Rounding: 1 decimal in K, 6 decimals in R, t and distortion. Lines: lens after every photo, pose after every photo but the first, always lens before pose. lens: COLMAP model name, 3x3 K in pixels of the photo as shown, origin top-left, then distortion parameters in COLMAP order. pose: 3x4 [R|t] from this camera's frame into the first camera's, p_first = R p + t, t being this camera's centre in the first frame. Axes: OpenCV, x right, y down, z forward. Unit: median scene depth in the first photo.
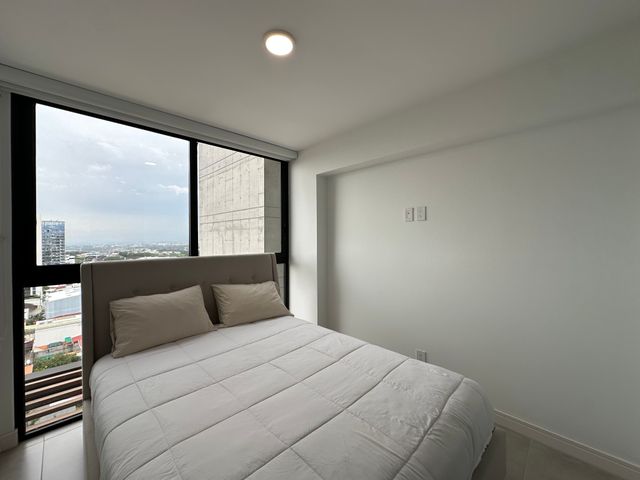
lens RADIAL K [[255.8, 0, 320.0], [0, 255.8, 240.0], [0, 0, 1]] dist [-0.001777, 0.000099]
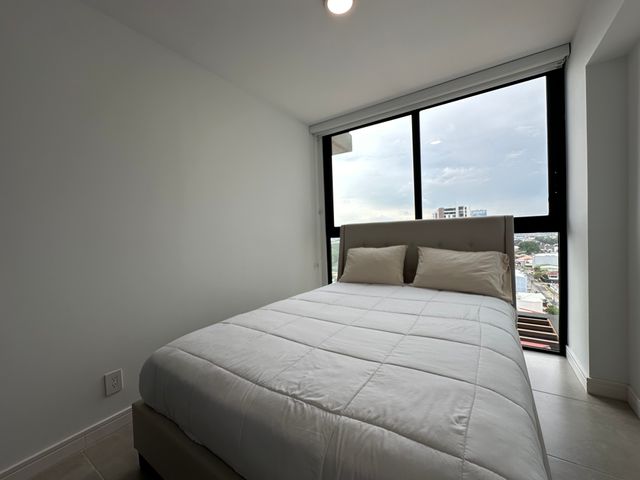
lens RADIAL K [[259.3, 0, 320.0], [0, 259.3, 240.0], [0, 0, 1]] dist [-0.000508, 0.000038]
pose [[0.198007, 0.025006, -0.979882, 0.641486], [0.033365, 0.998923, 0.032234, 0.121623], [0.979633, -0.039076, 0.196959, 0.490162]]
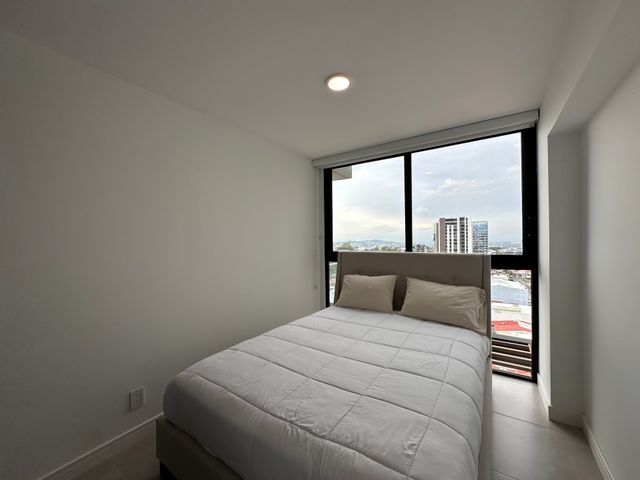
lens RADIAL K [[258.1, 0, 320.0], [0, 258.1, 240.0], [0, 0, 1]] dist [0.001839, 0.000292]
pose [[0.192315, 0.006388, -0.981312, 0.776678], [0.007016, 0.999944, 0.007884, -0.005502], [0.981308, -0.008401, 0.192260, 0.479386]]
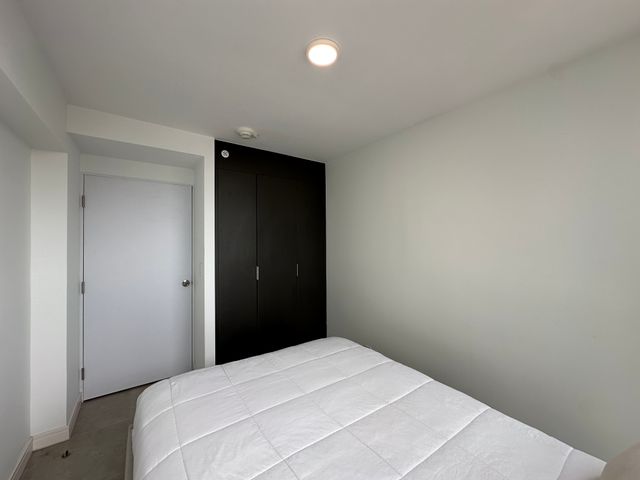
lens RADIAL K [[255.8, 0, 320.0], [0, 255.8, 240.0], [0, 0, 1]] dist [-0.001777, 0.000099]
pose [[-0.984788, 0.005764, 0.173667, -0.230969], [0.005867, 0.999983, 0.000083, -0.056189], [-0.173664, 0.001101, -0.984804, 1.423657]]
